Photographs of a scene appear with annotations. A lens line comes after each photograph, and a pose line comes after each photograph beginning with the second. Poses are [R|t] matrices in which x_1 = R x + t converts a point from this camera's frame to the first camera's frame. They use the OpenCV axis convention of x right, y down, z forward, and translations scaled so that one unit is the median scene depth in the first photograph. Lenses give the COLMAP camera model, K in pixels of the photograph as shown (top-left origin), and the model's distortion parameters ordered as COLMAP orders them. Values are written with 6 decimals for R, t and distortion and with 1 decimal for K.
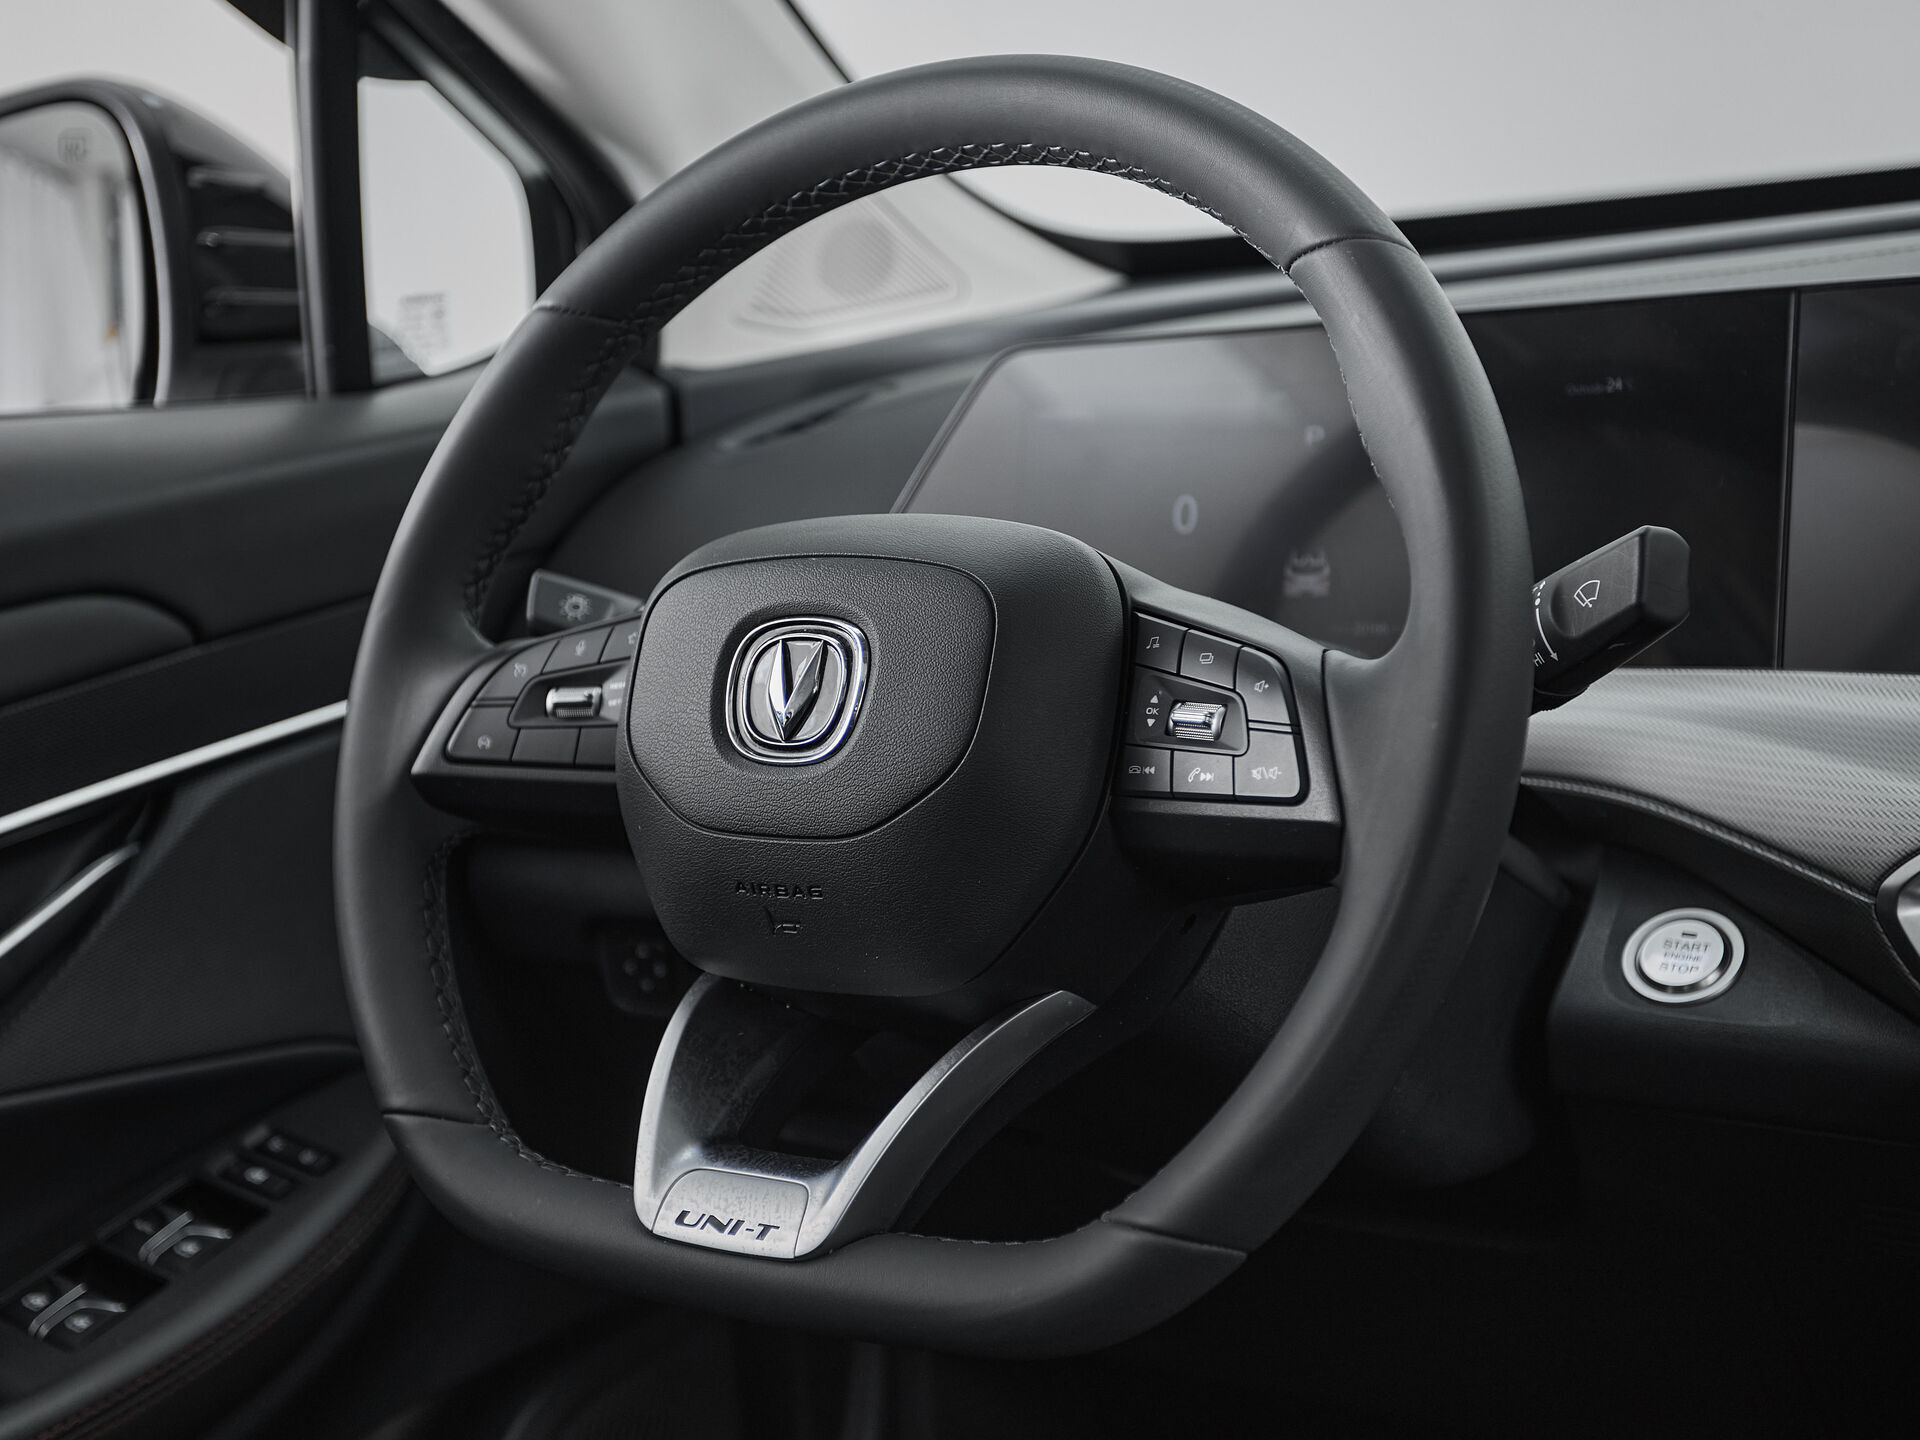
lens RADIAL K [[2679.1, 0, 828.5], [0, 2679.1, 761.8], [0, 0, 1]] dist [0.019374, 0.049649]
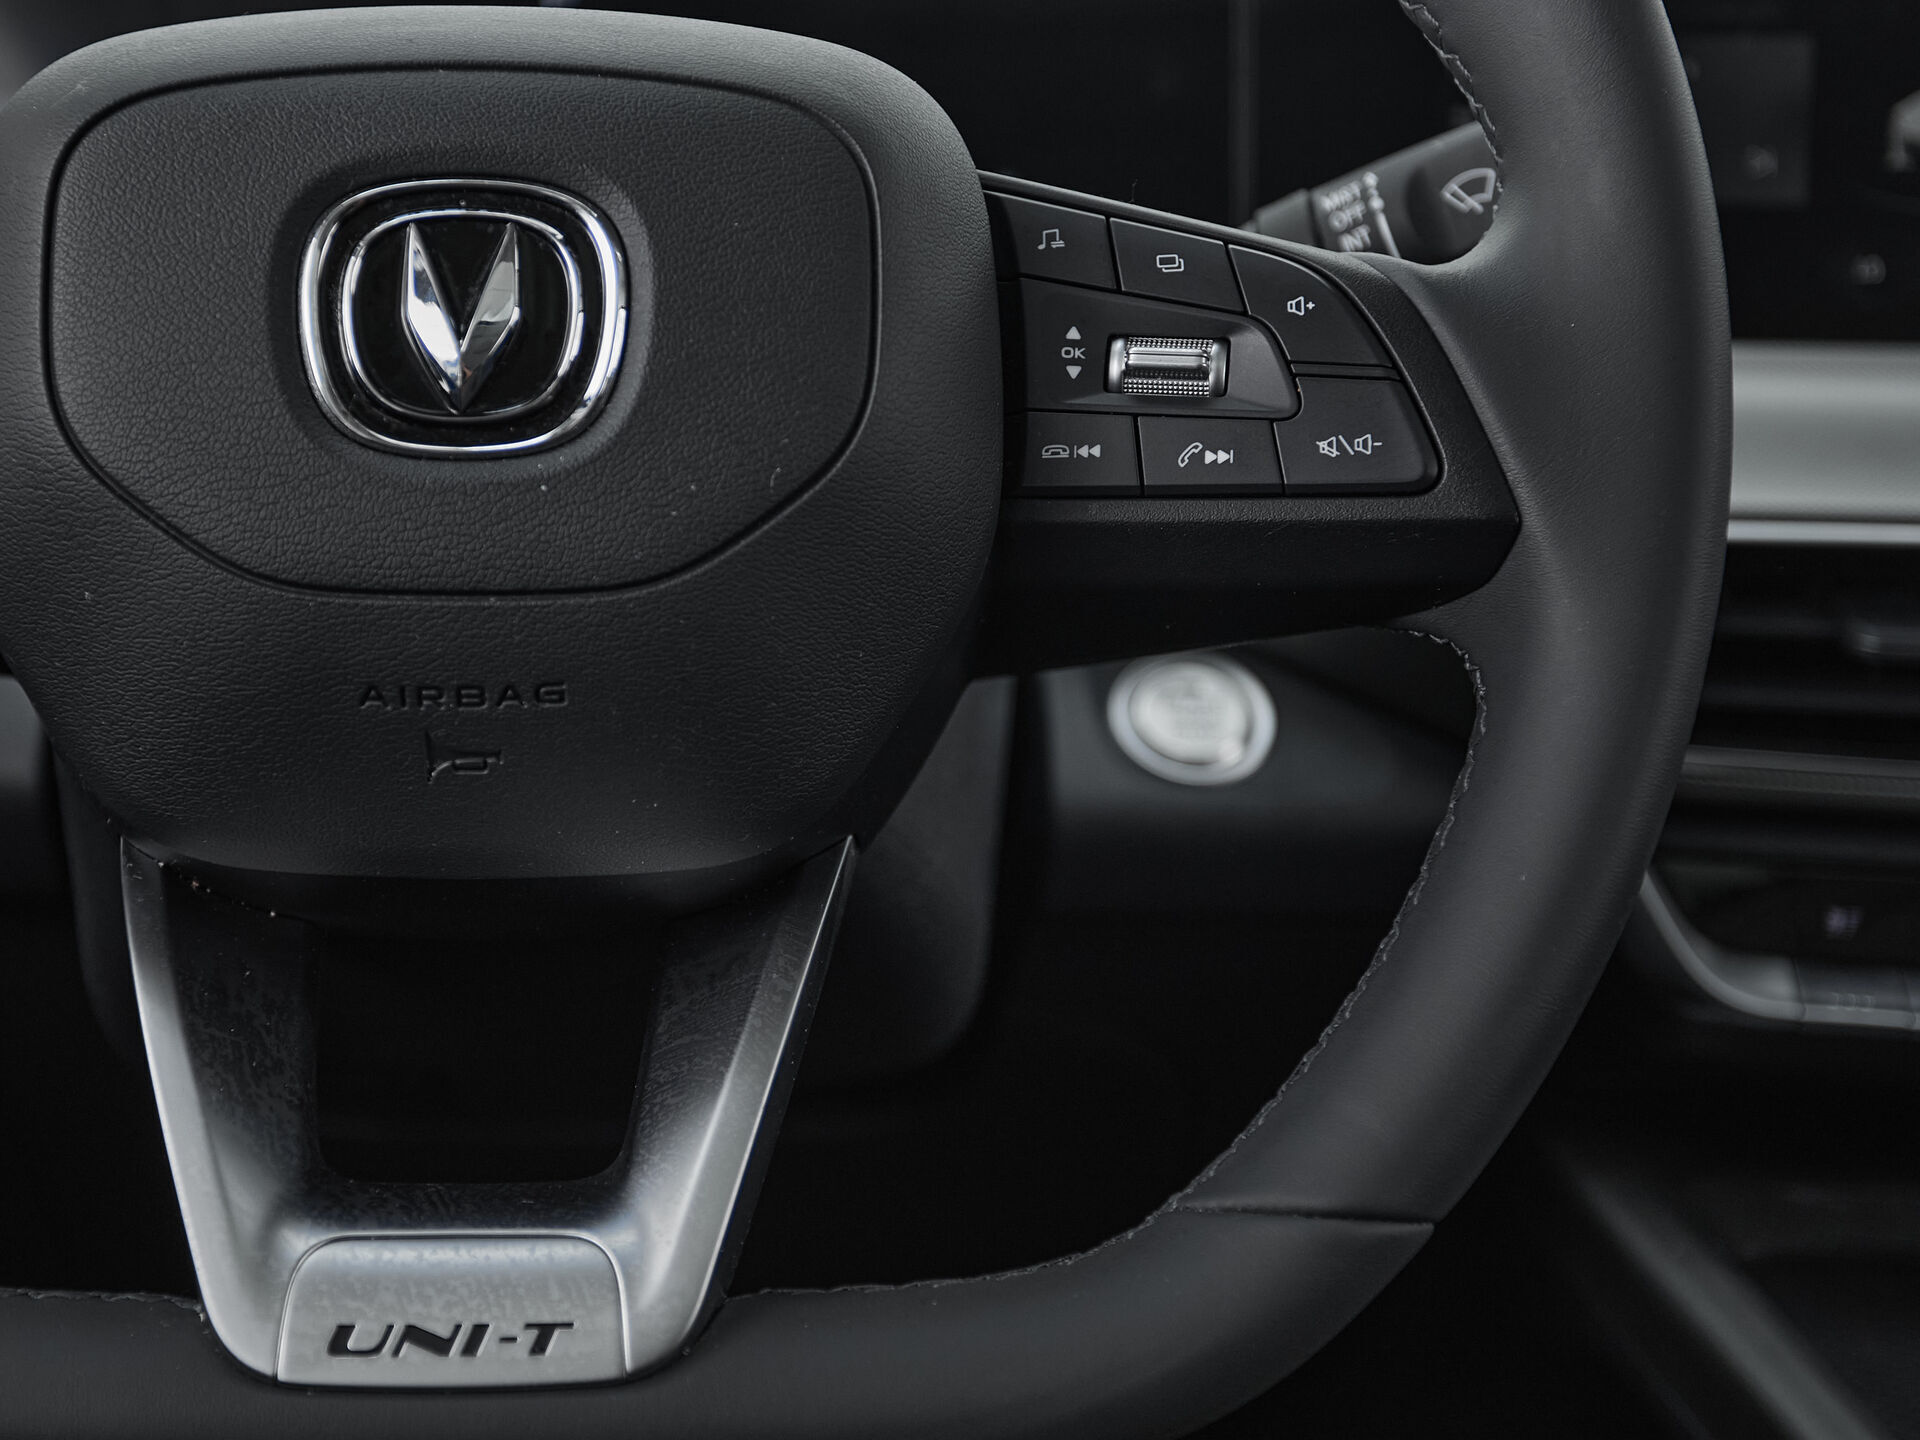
lens RADIAL K [[2969.0, 0, 813.9], [0, 2969.0, 718.1], [0, 0, 1]] dist [0.009320, 0.005601]
pose [[0.781535, -0.068352, 0.620106, -0.331344], [0.032852, 0.997110, 0.068503, 0.014583], [-0.622996, -0.033166, 0.781522, 0.503680]]
